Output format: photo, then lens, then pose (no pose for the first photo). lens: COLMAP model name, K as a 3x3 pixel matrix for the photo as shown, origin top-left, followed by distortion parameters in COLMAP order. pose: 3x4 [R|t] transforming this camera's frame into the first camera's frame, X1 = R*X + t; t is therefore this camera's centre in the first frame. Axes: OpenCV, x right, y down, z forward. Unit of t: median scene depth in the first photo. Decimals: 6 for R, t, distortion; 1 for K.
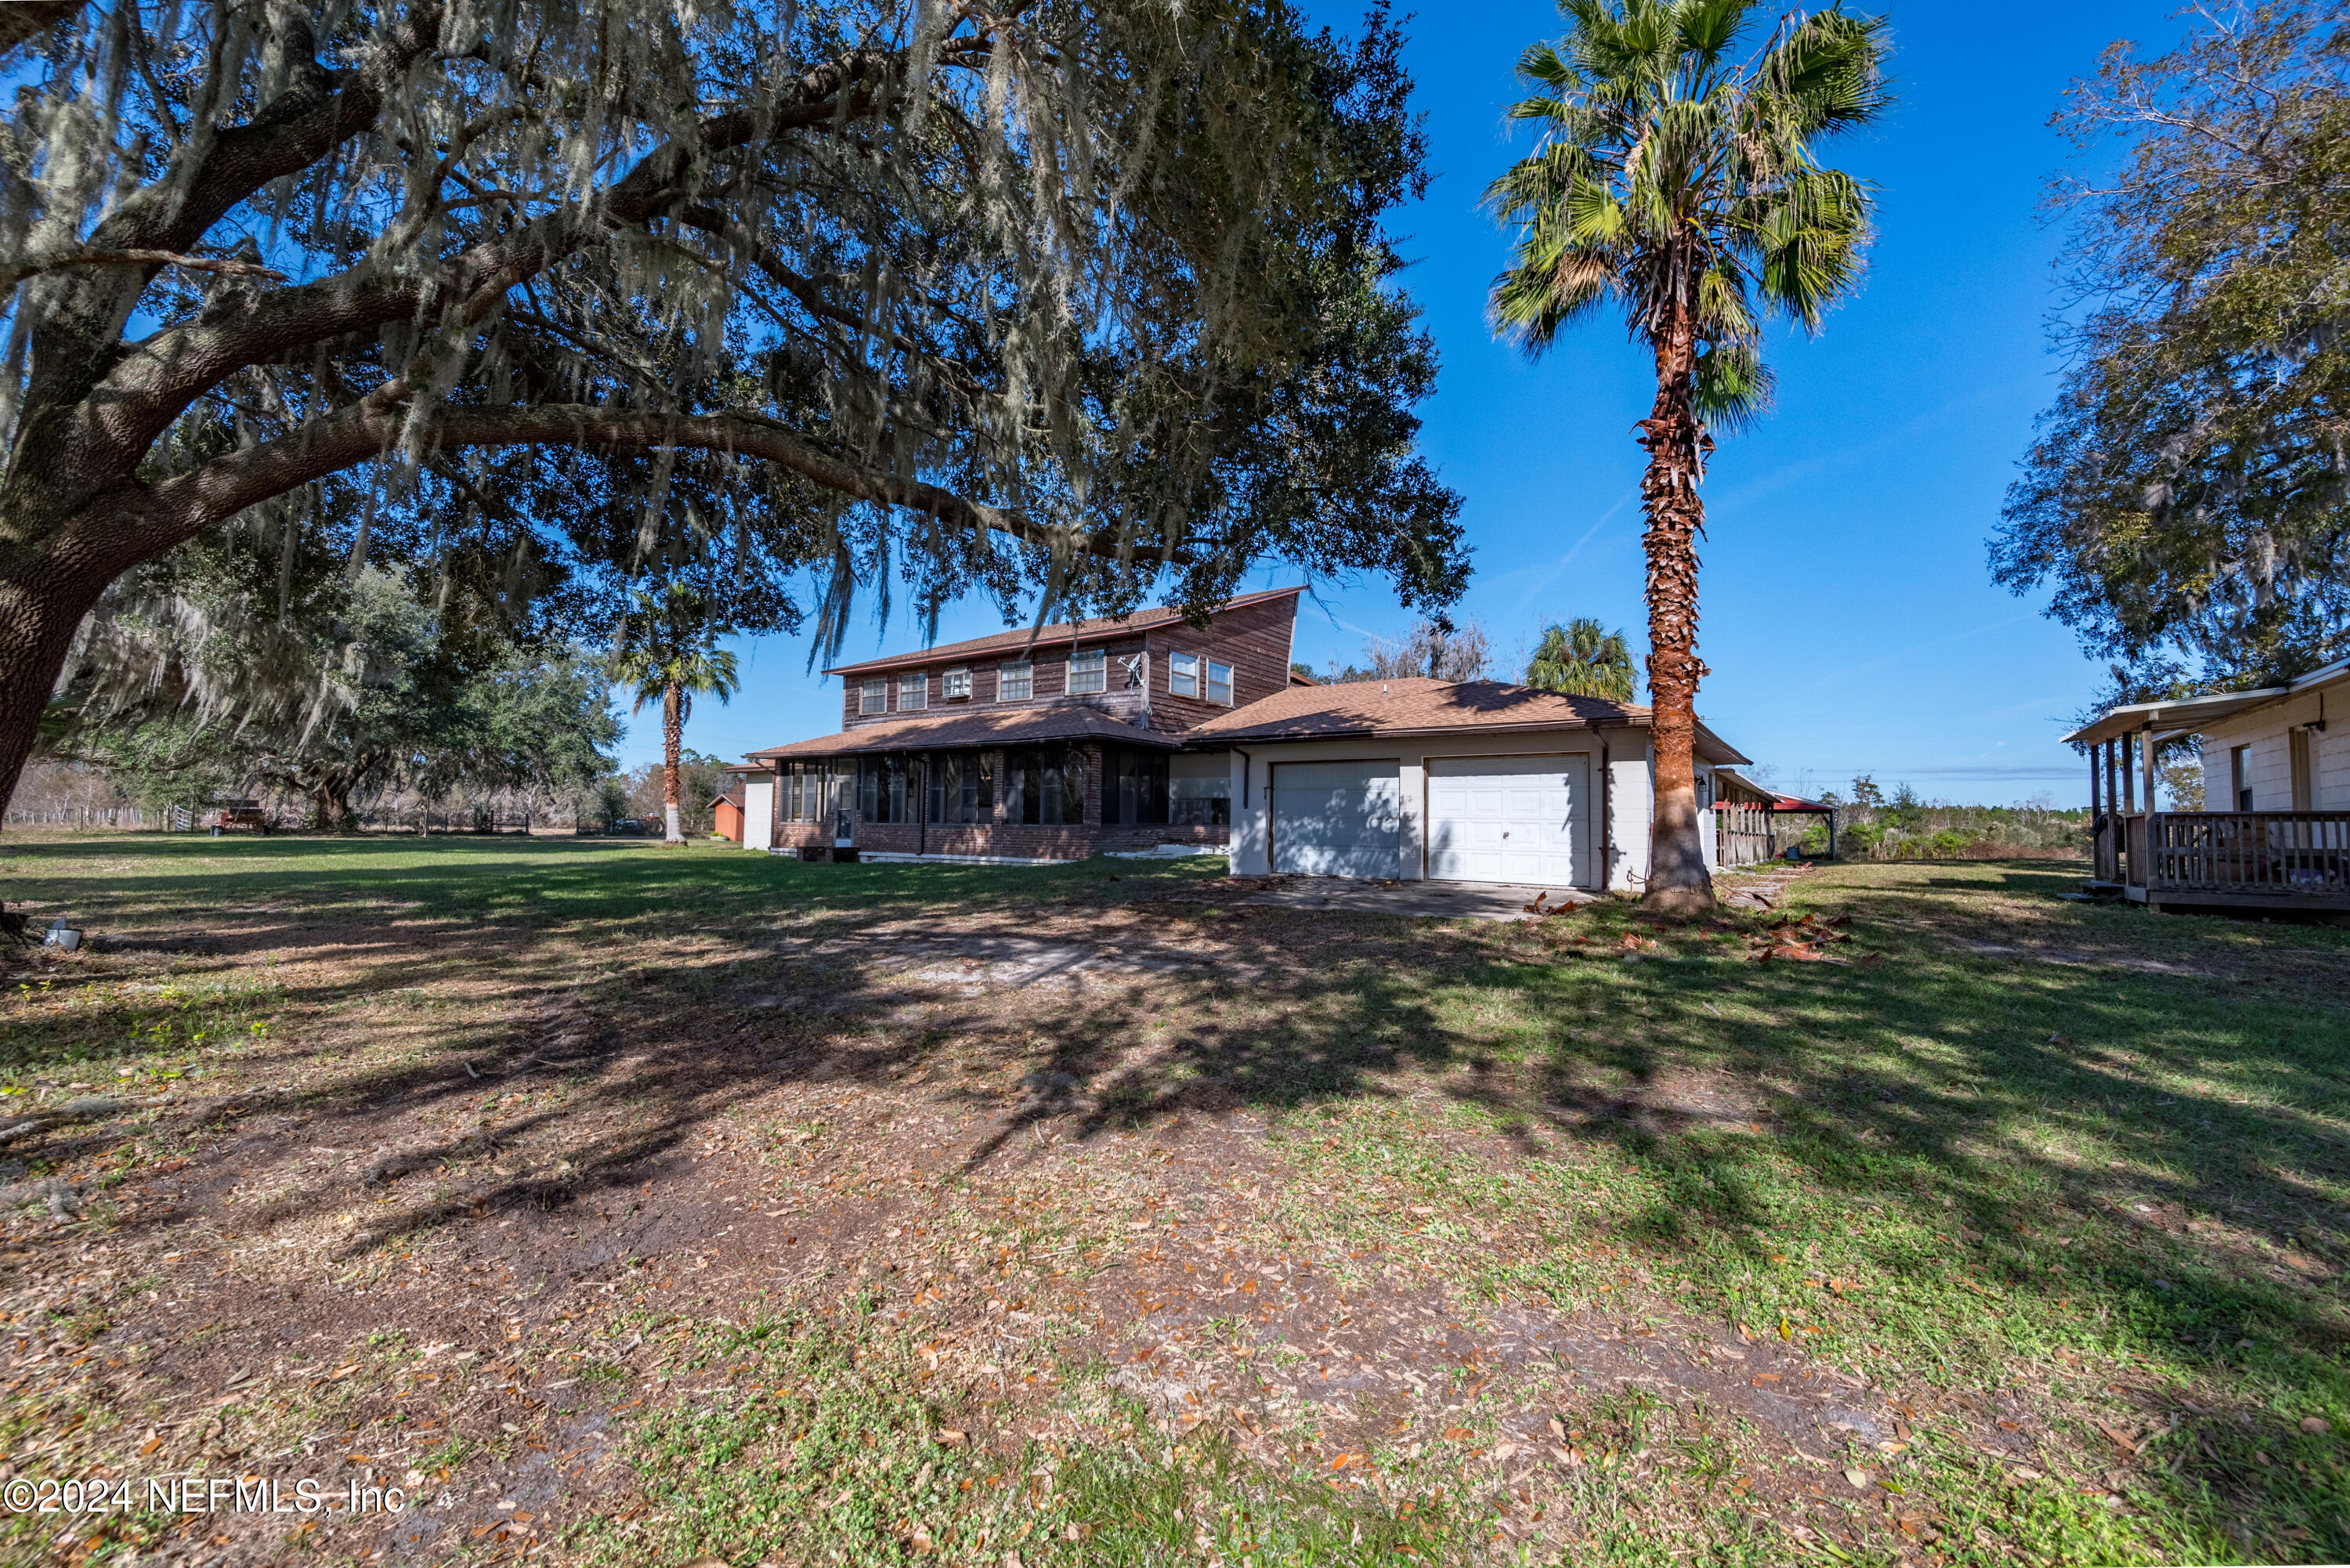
lens RADIAL K [[948.1, 0, 1175.0], [0, 948.1, 791.6], [0, 0, 1]] dist [0.000879, 0.000072]
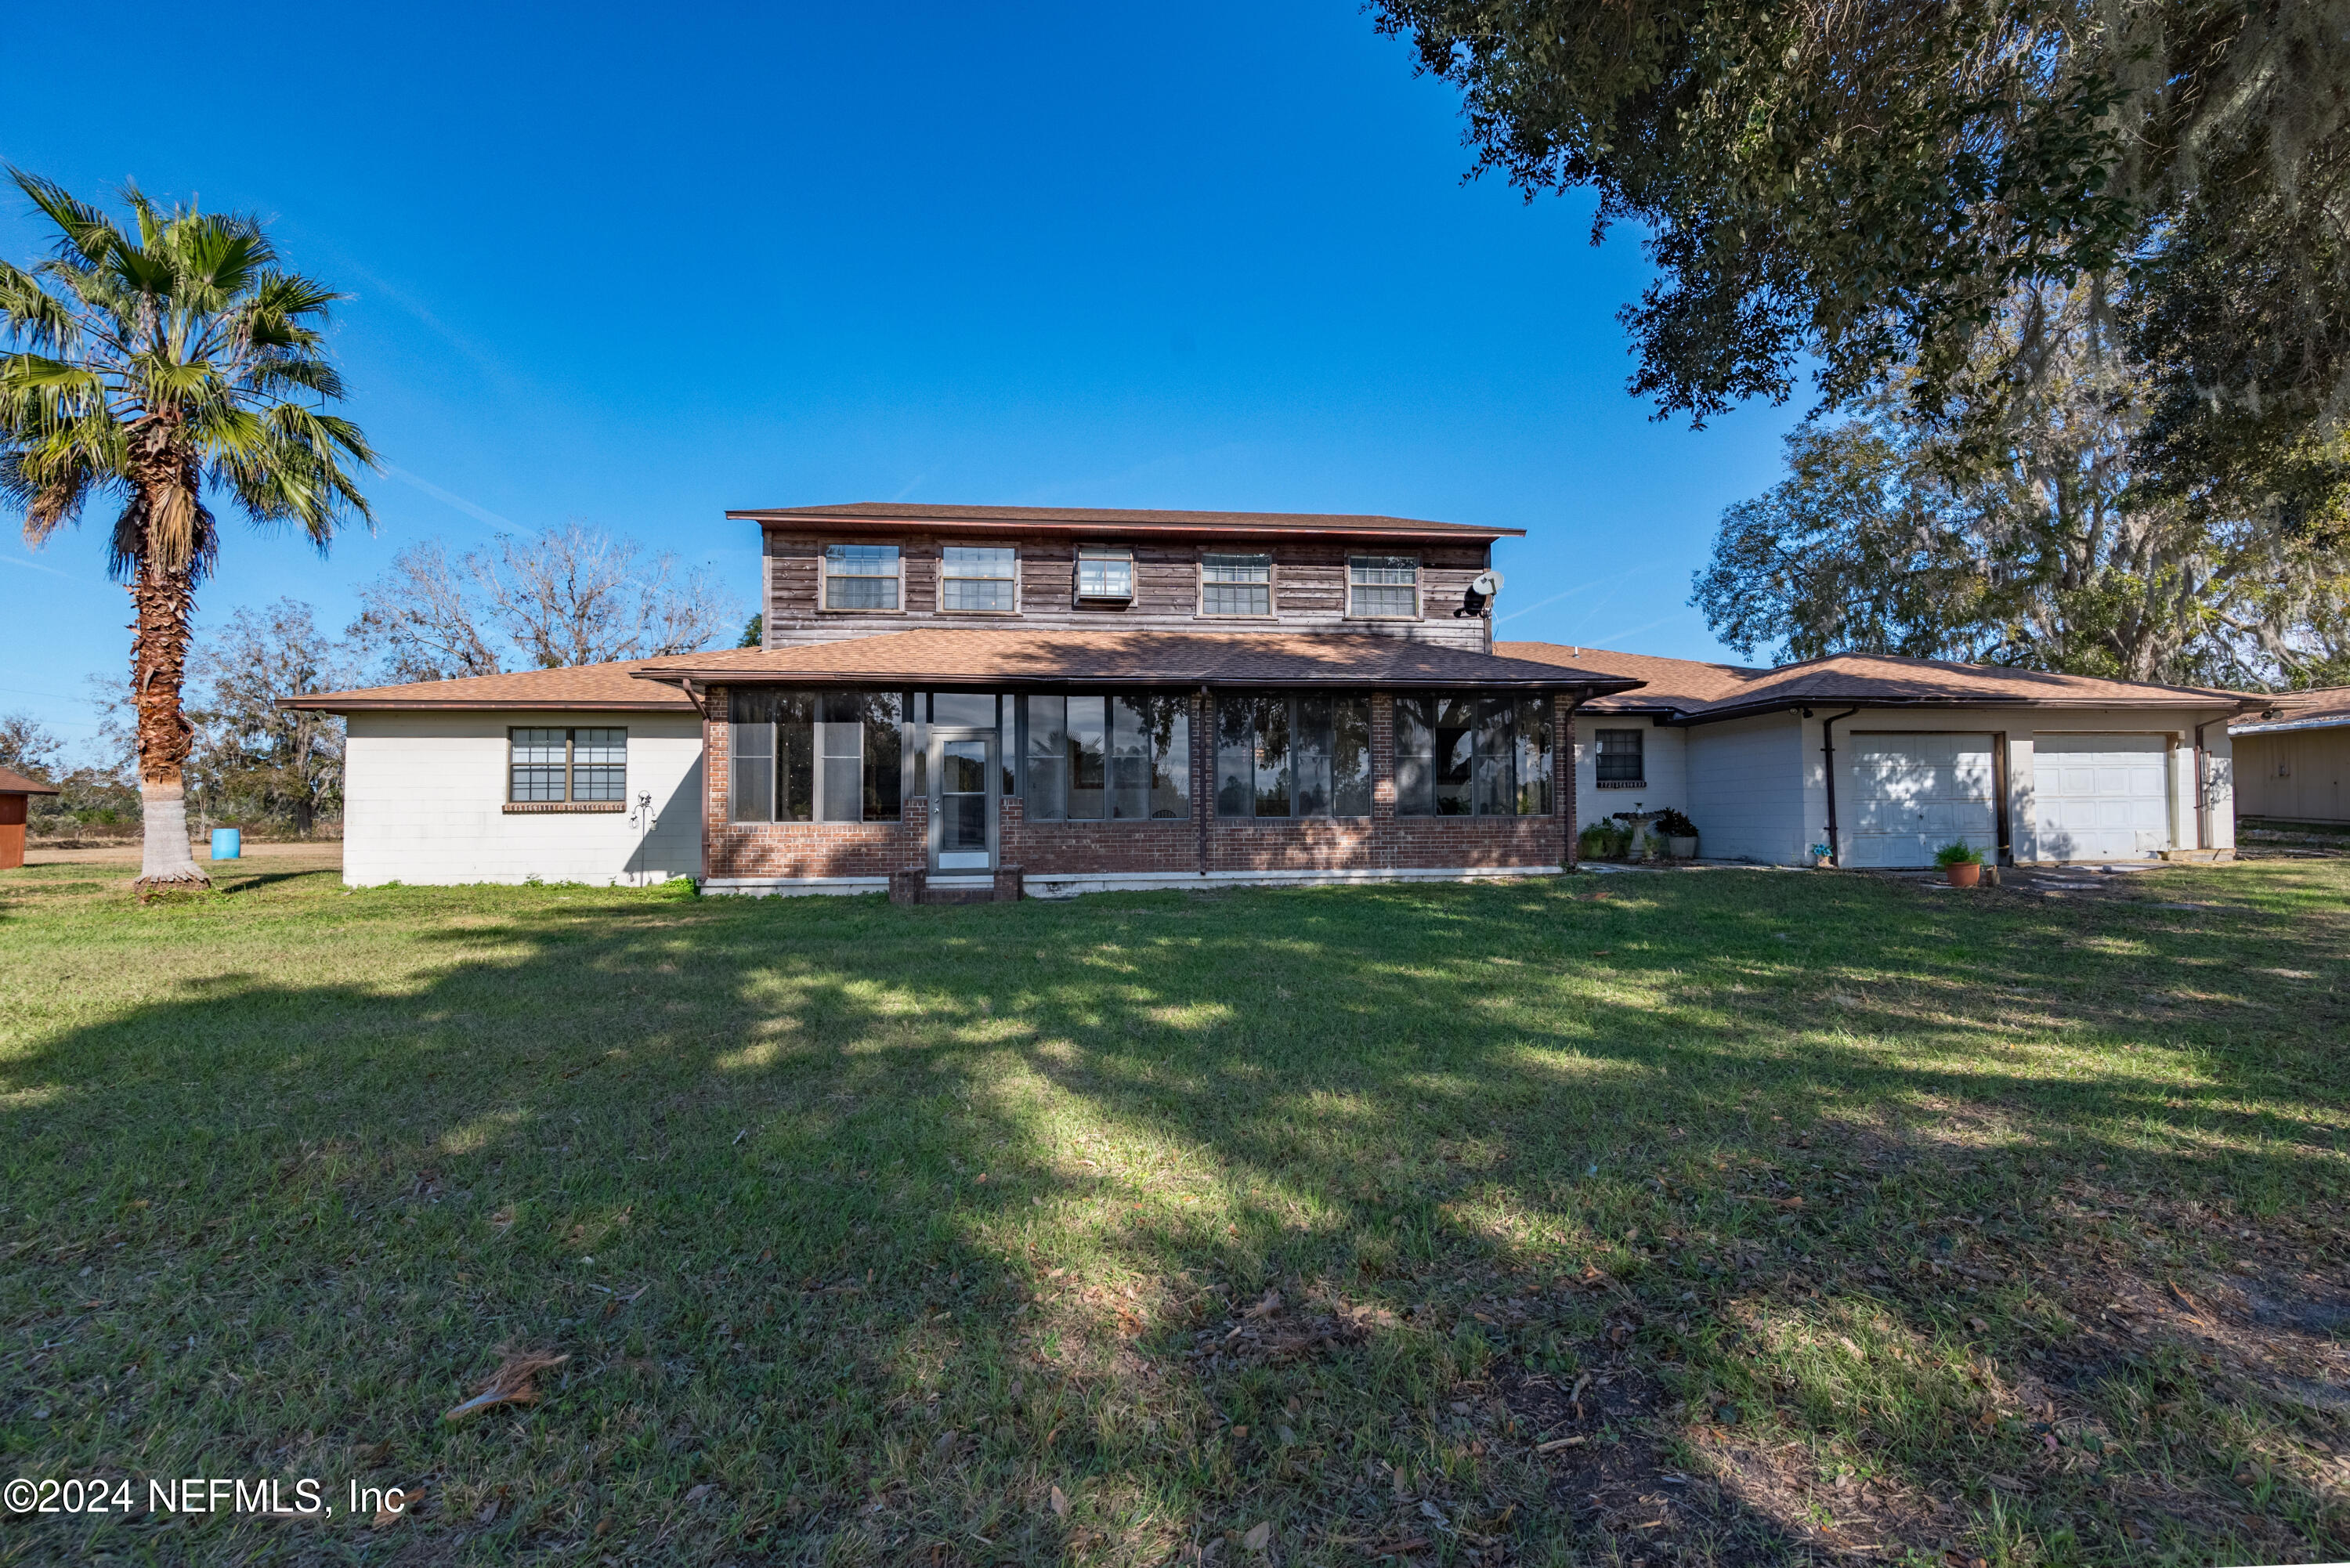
lens RADIAL K [[948.1, 0, 1174.9], [0, 948.1, 778.9], [0, 0, 1]] dist [0.000879, 0.000072]
pose [[0.748929, 0.006130, 0.662622, -0.649812], [-0.008684, 0.999962, 0.000565, 0.011108], [-0.662594, -0.006177, 0.748953, 0.600246]]
